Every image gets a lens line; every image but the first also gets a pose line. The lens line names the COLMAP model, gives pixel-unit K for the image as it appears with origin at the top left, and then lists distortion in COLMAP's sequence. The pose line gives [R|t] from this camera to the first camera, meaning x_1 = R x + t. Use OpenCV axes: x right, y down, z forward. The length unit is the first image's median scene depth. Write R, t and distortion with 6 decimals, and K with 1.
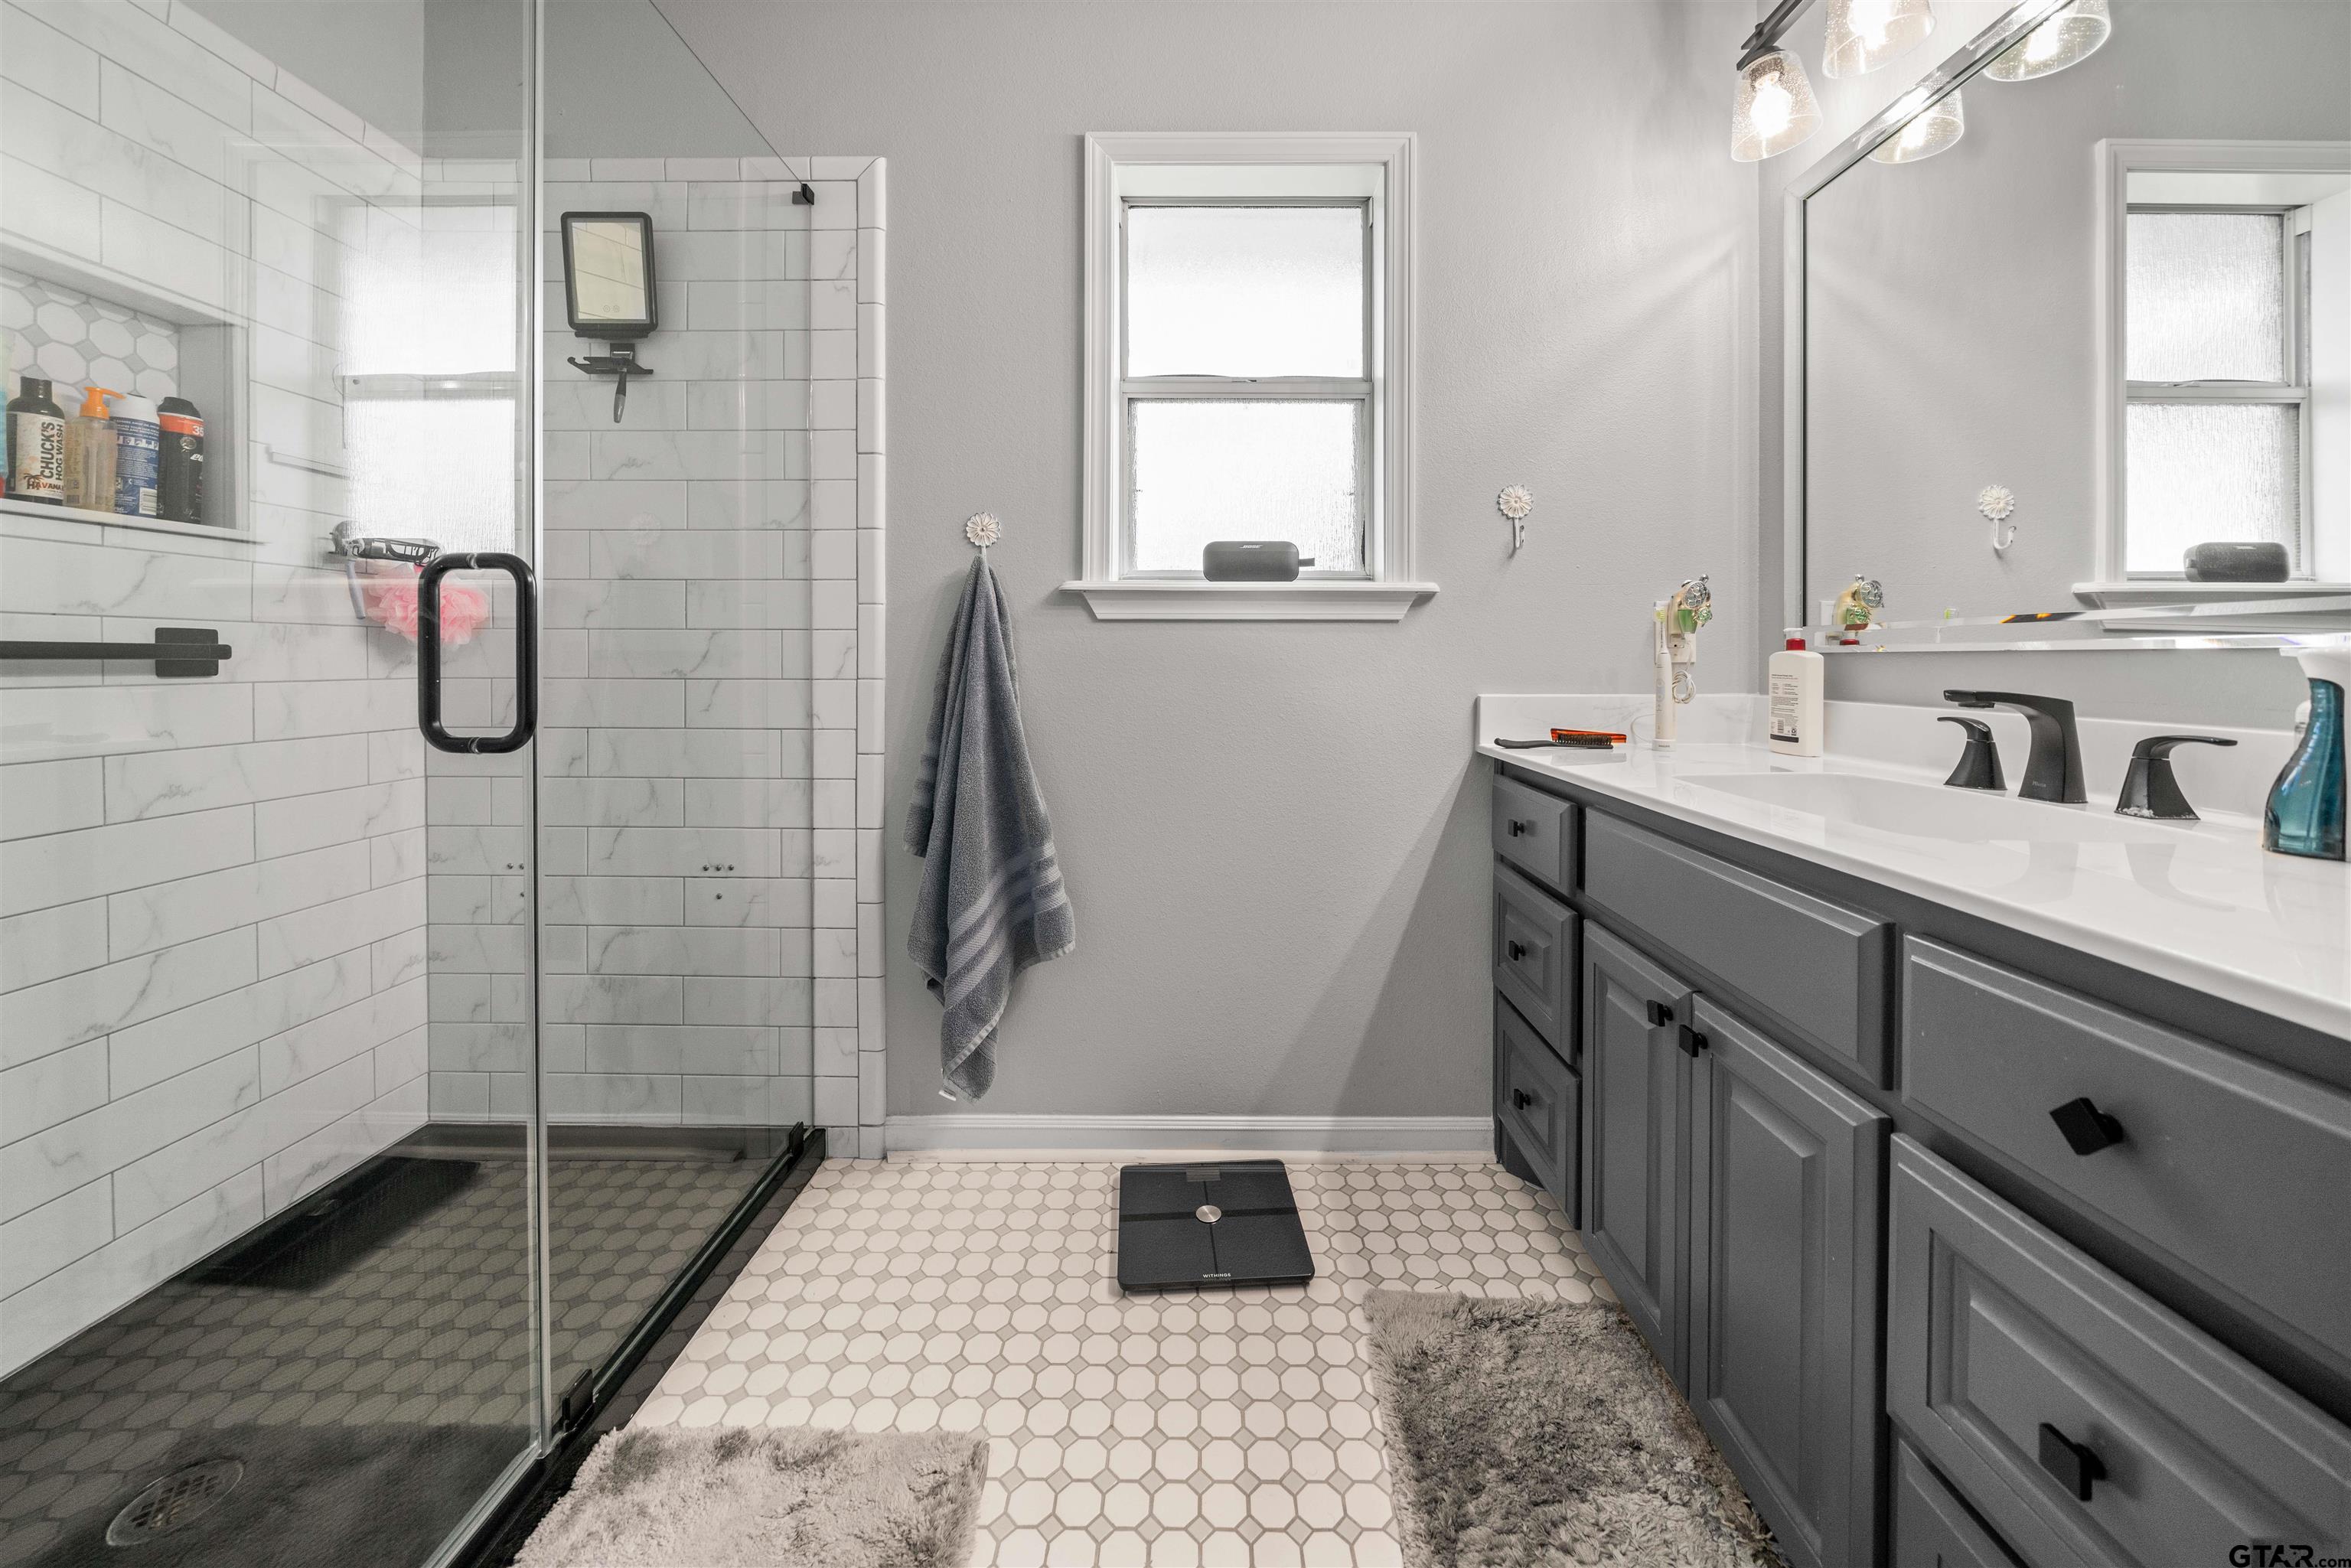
lens RADIAL K [[839.0, 0, 1184.9], [0, 839.0, 666.0], [0, 0, 1]] dist [-0.004409, 0.000058]
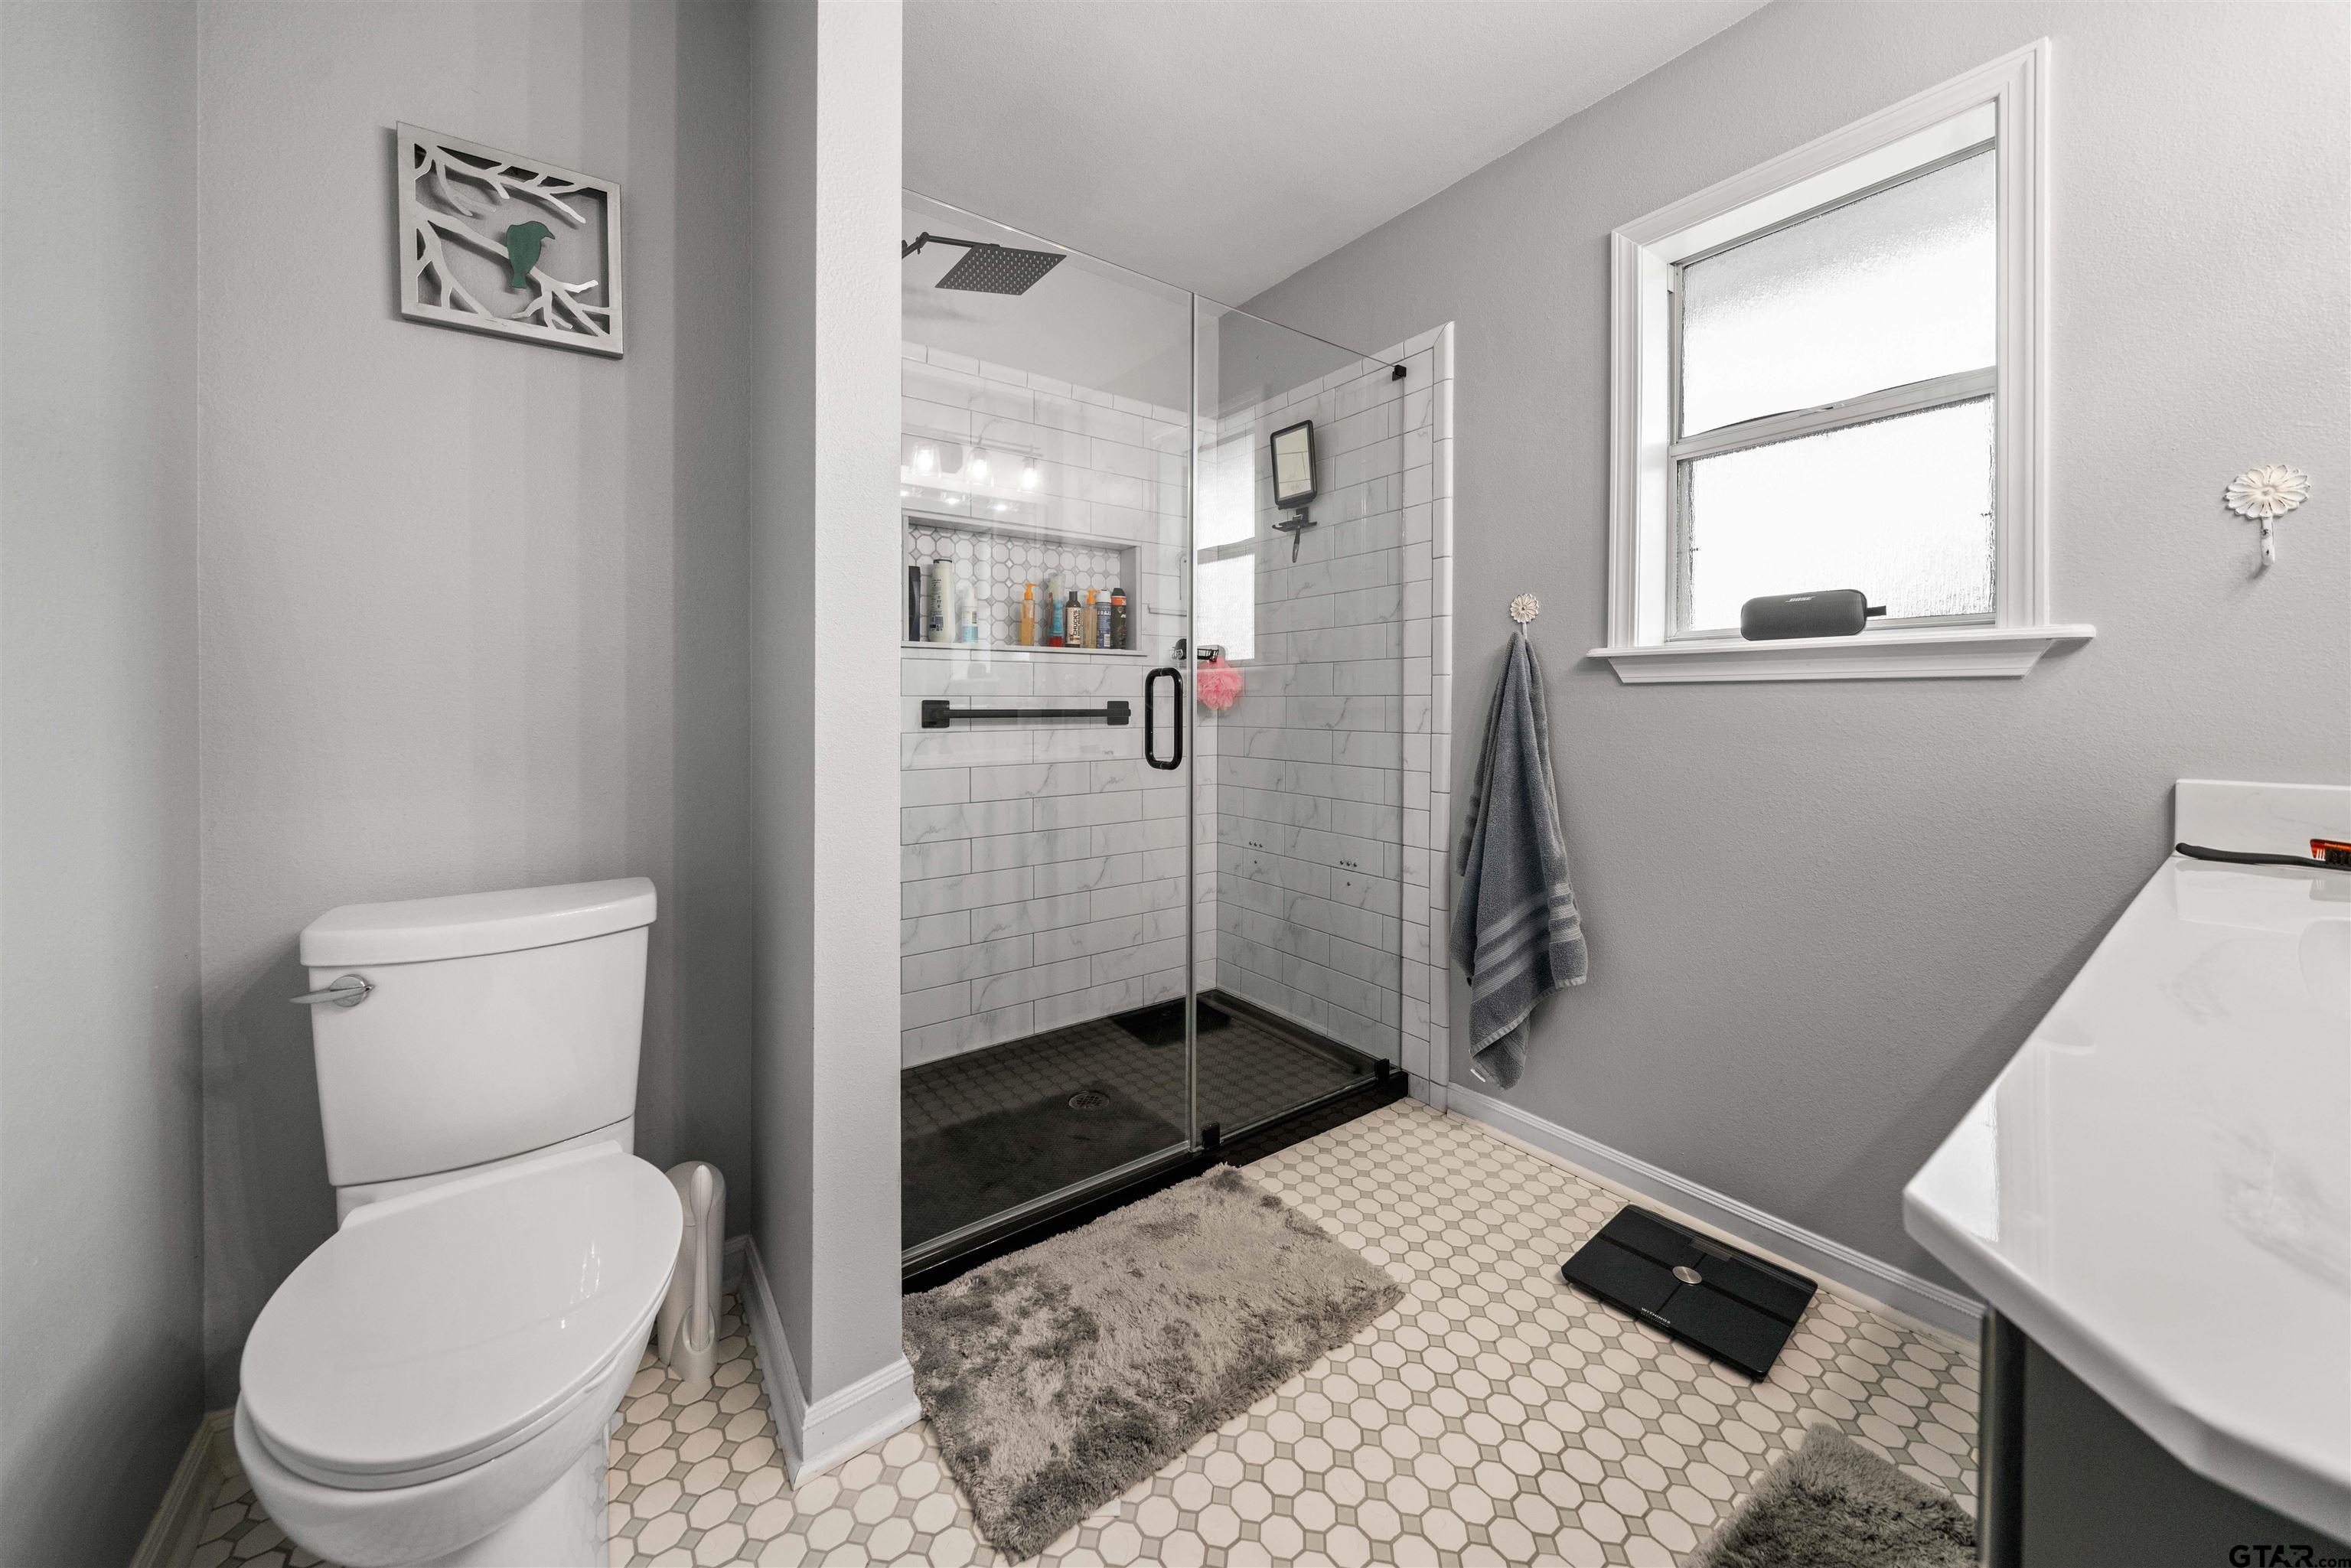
lens RADIAL K [[834.1, 0, 1181.5], [0, 834.1, 705.5], [0, 0, 1]] dist [0.000069, -0.000121]
pose [[0.603257, -0.000404, -0.797547, 0.425574], [-0.004878, 0.999979, -0.004196, -0.021747], [0.797532, 0.006422, 0.603243, -0.087082]]
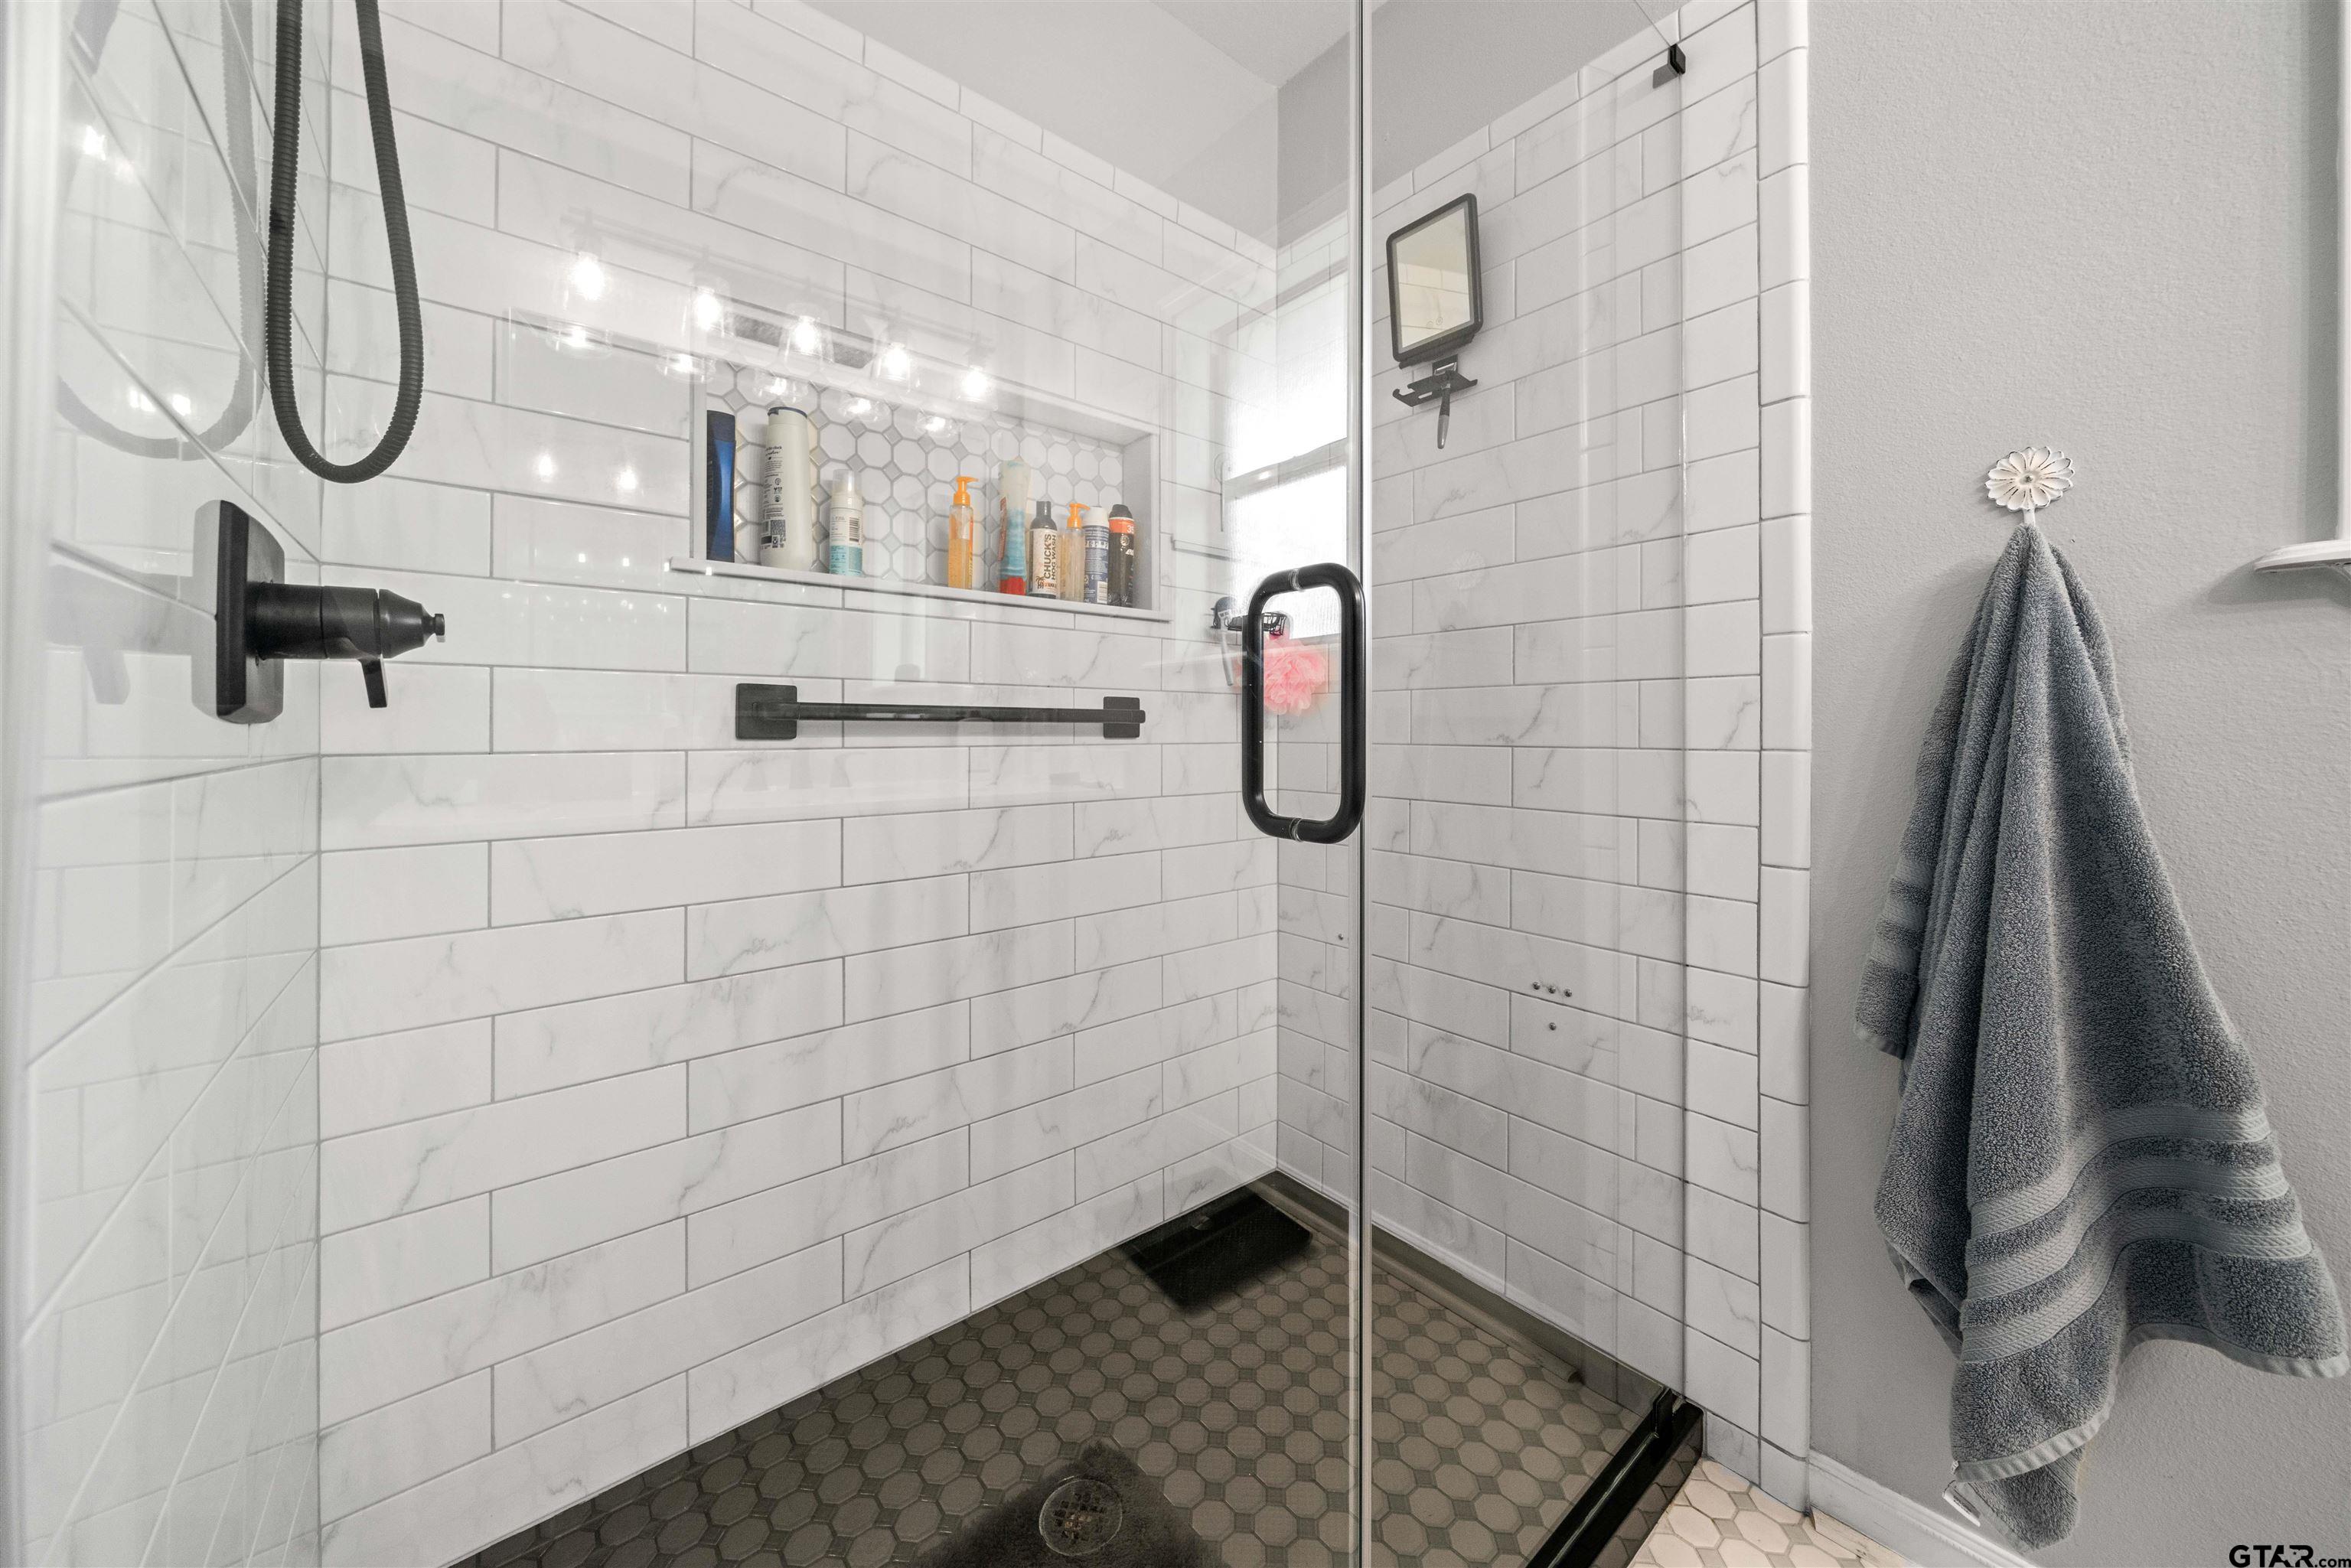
lens RADIAL K [[830.9, 0, 1188.2], [0, 830.9, 729.9], [0, 0, 1]] dist [-0.009111, -0.000061]
pose [[0.646579, -0.001265, -0.762846, -0.199019], [-0.005884, 0.999961, -0.006646, 0.006952], [0.762824, 0.008786, 0.646546, 0.256755]]
